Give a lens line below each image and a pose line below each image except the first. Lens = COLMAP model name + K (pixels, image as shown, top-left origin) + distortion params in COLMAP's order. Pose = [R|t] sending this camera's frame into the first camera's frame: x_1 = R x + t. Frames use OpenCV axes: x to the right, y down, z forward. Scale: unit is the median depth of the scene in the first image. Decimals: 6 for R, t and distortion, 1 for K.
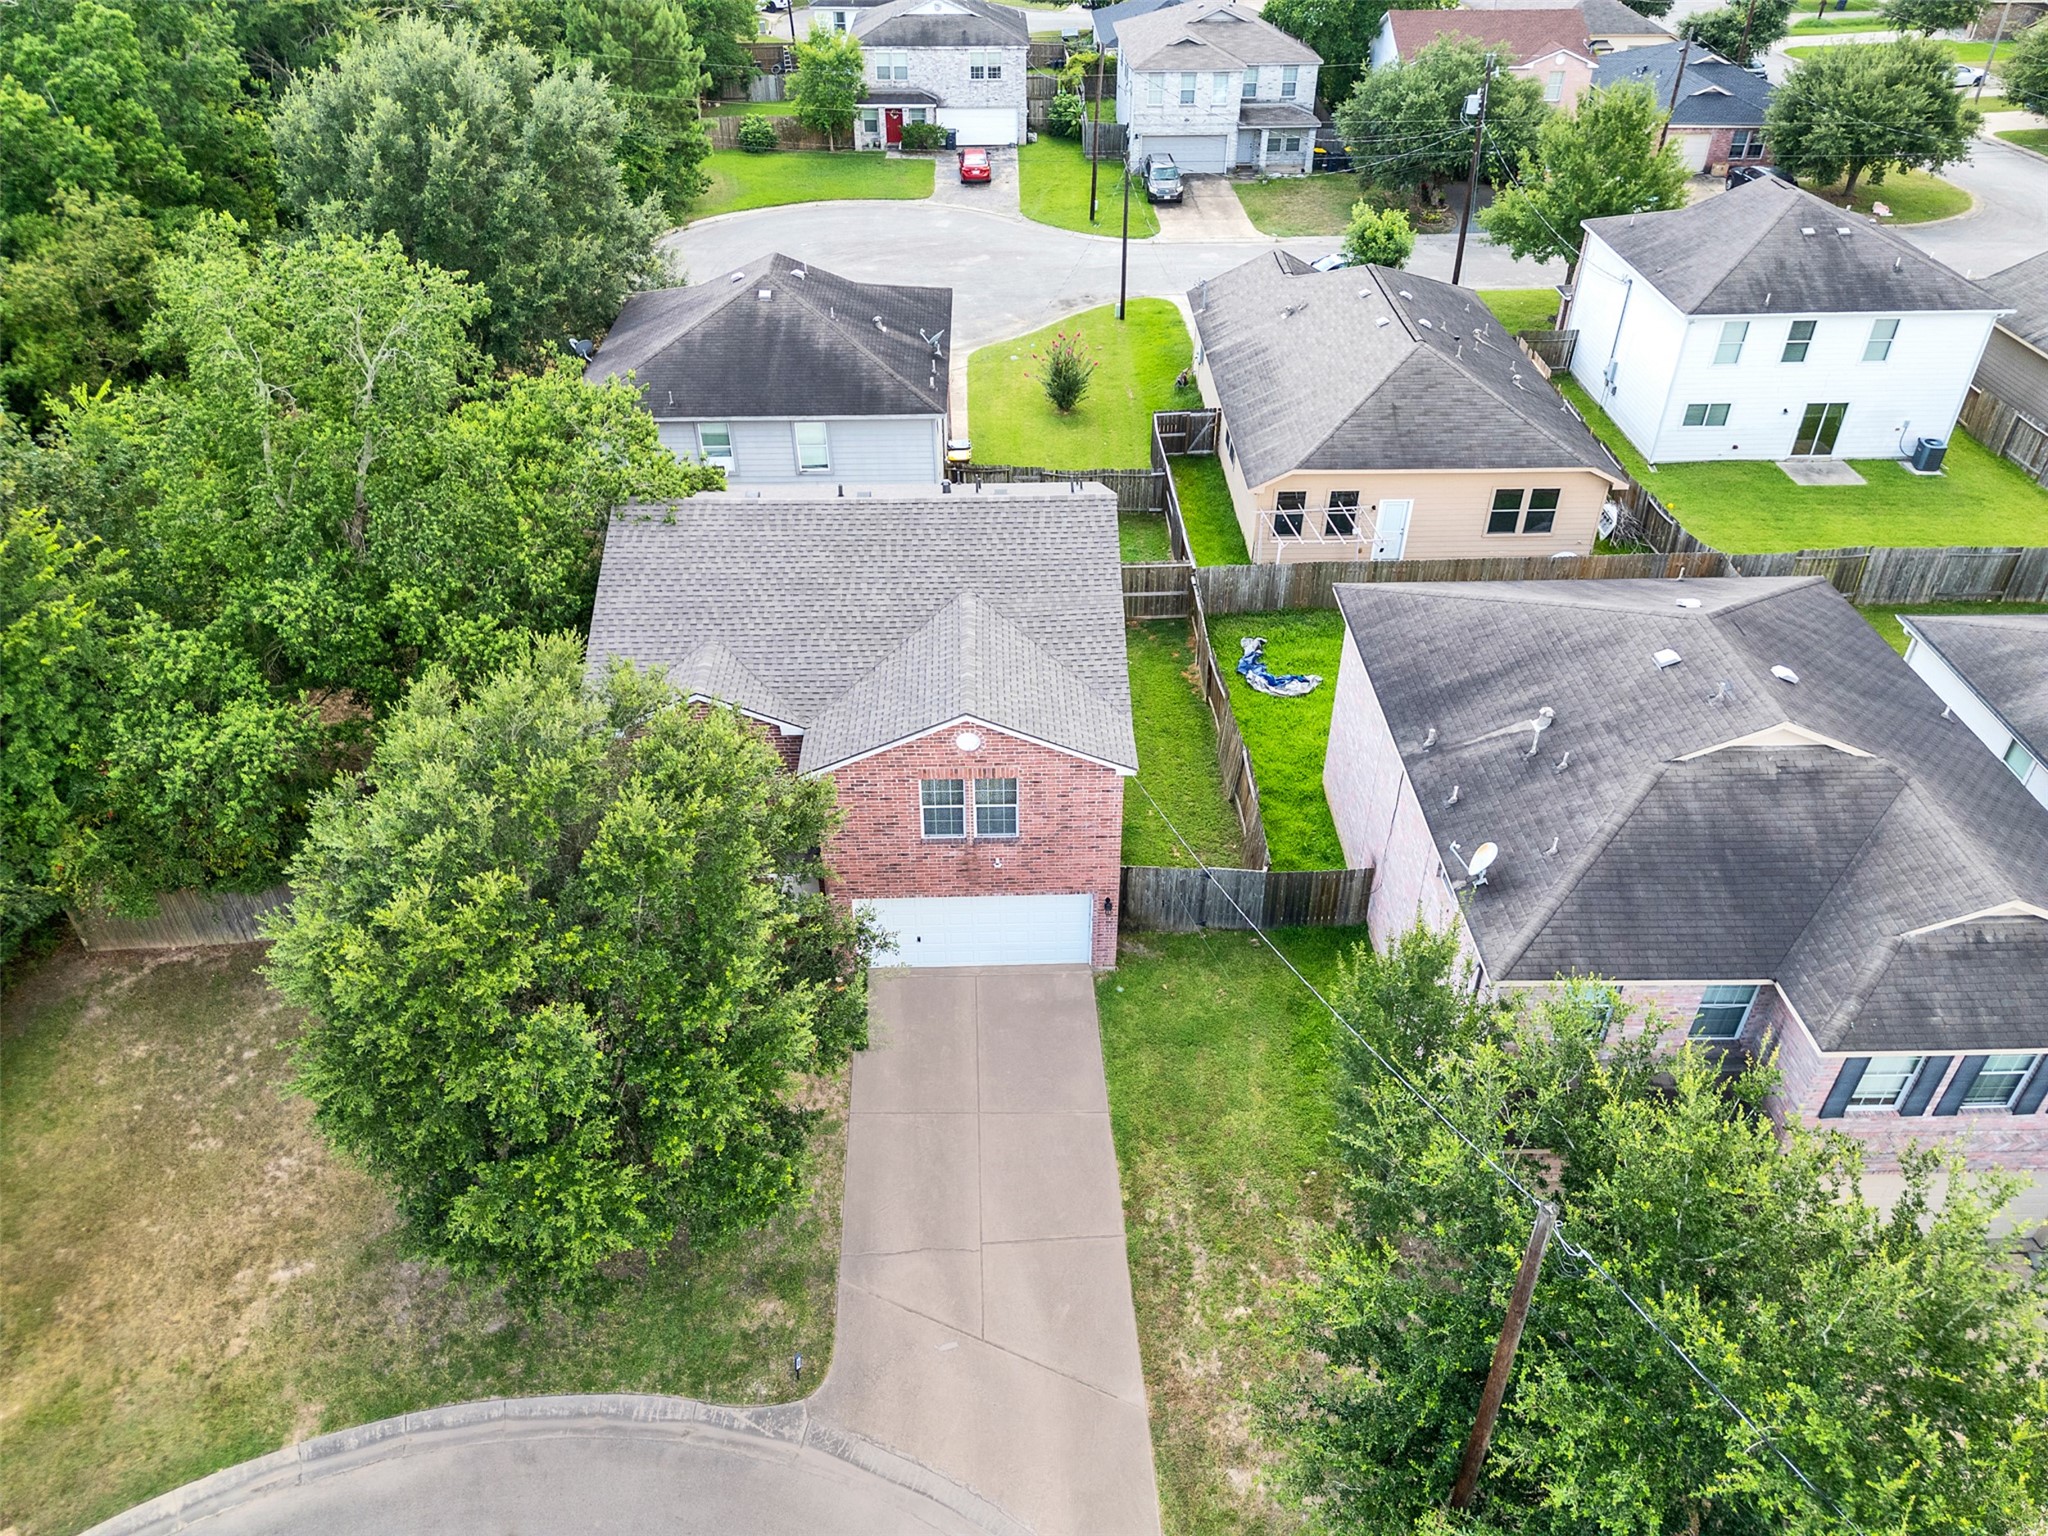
lens RADIAL K [[1458.2, 0, 1014.0], [0, 1458.2, 754.3], [0, 0, 1]] dist [0.023056, -0.017606]
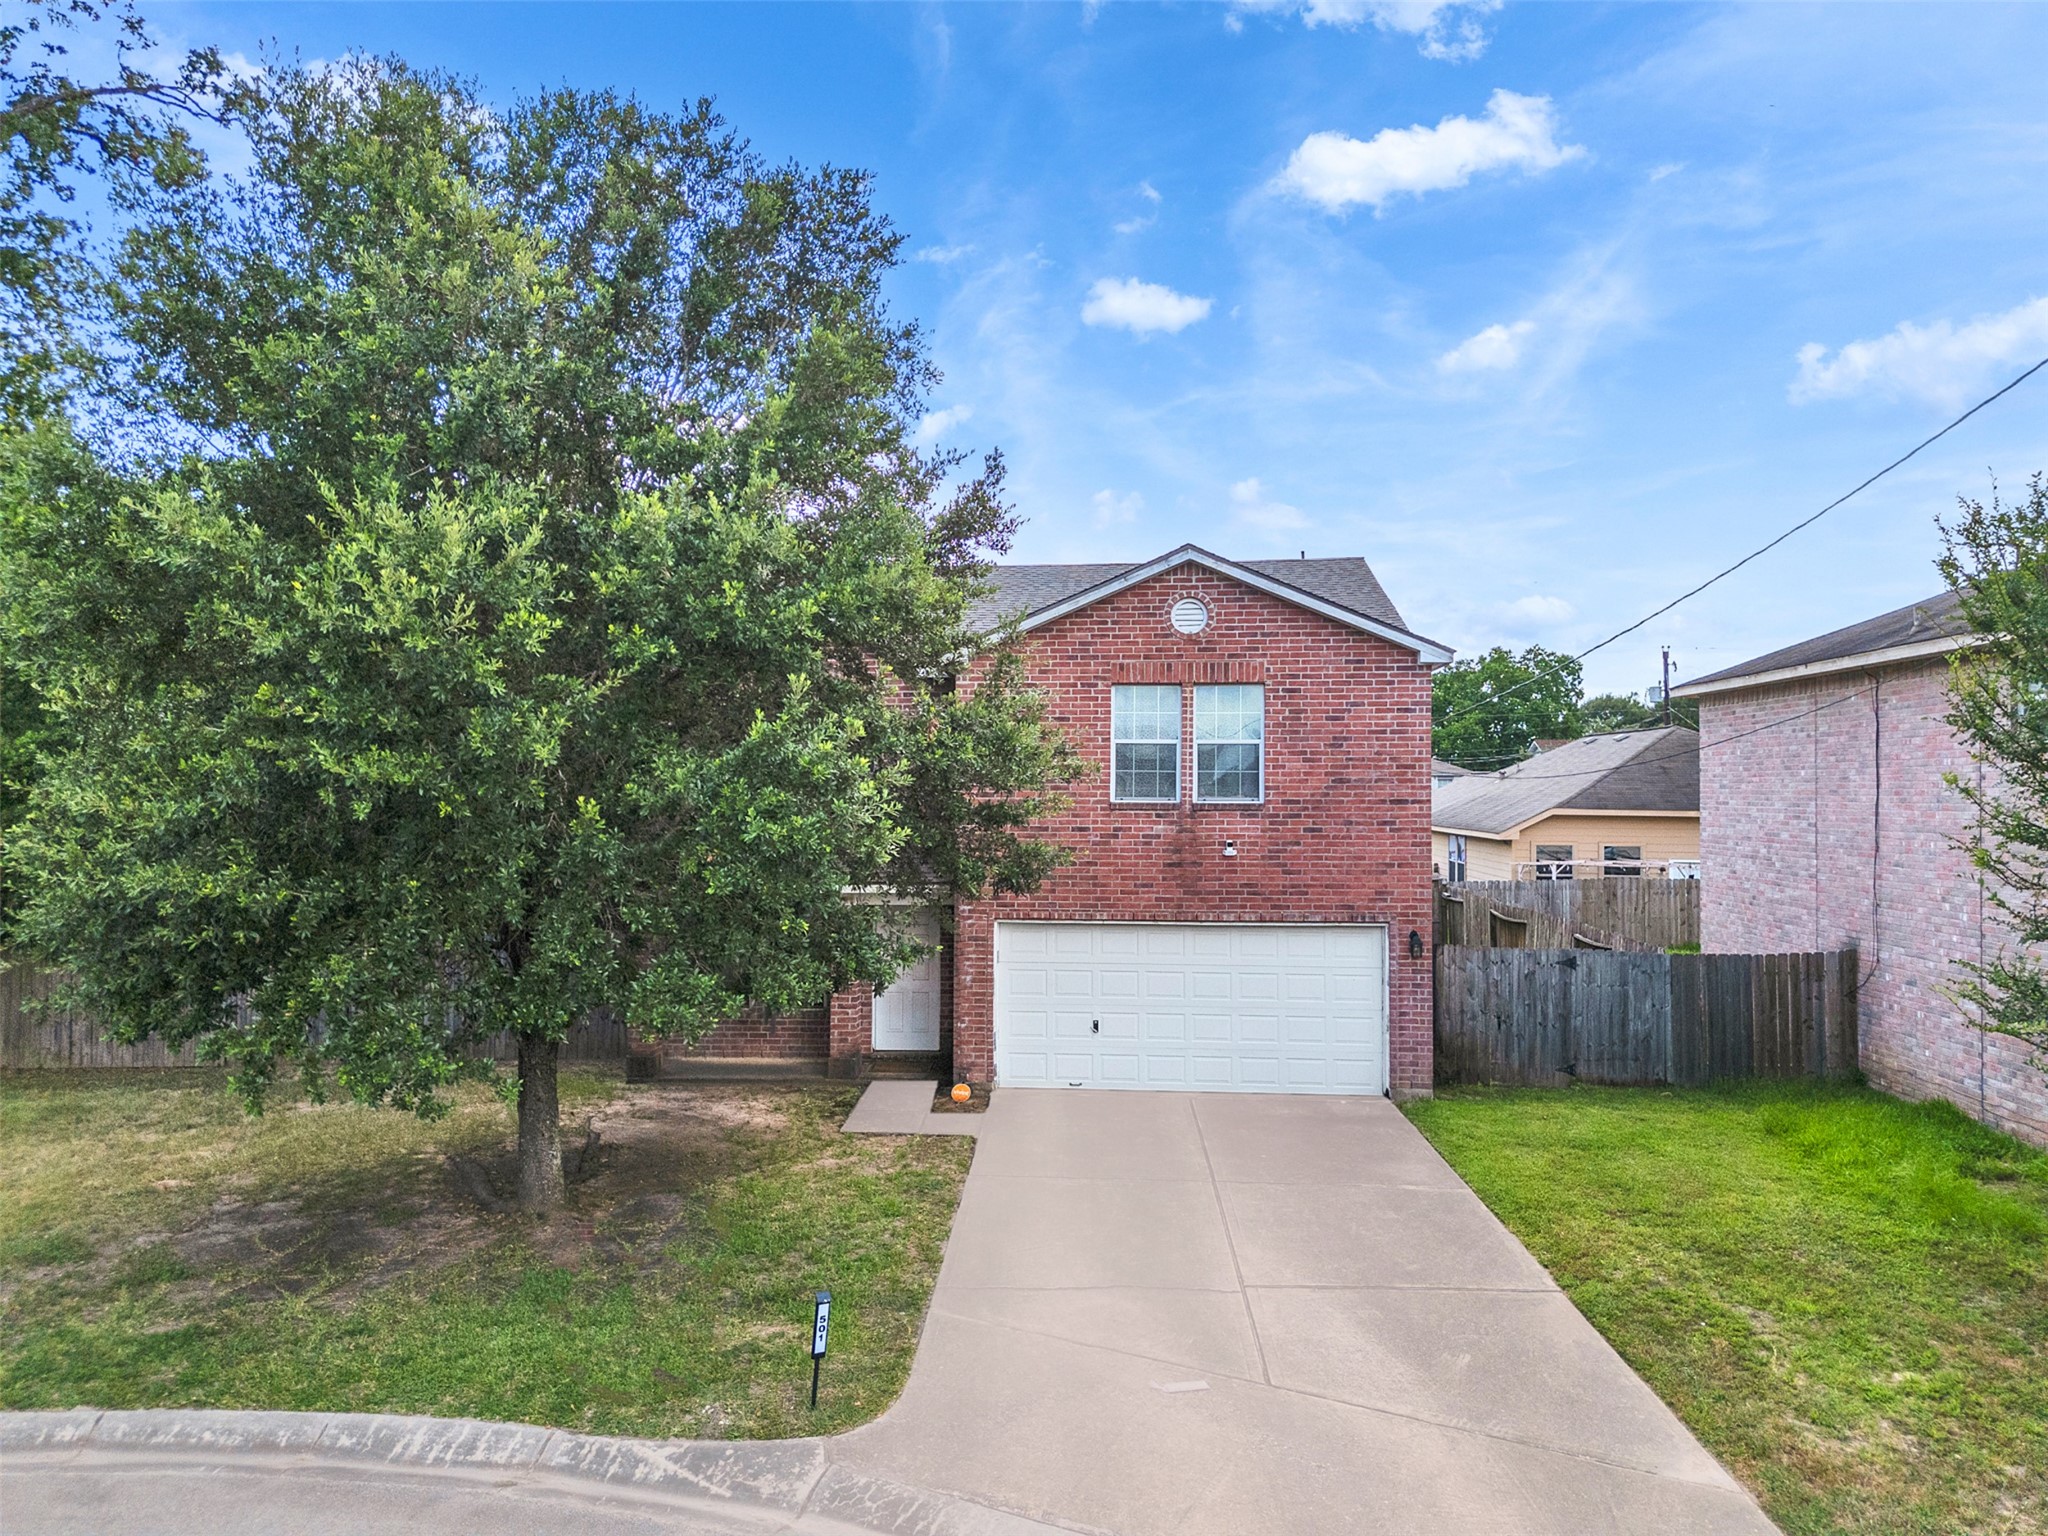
lens RADIAL K [[1458.2, 0, 1011.9], [0, 1458.2, 771.2], [0, 0, 1]] dist [0.023056, -0.017606]
pose [[0.995342, 0.001179, -0.096395, -0.053002], [-0.057277, 0.811530, -0.581497, 0.497562], [0.077541, 0.584310, 0.807818, 0.558518]]
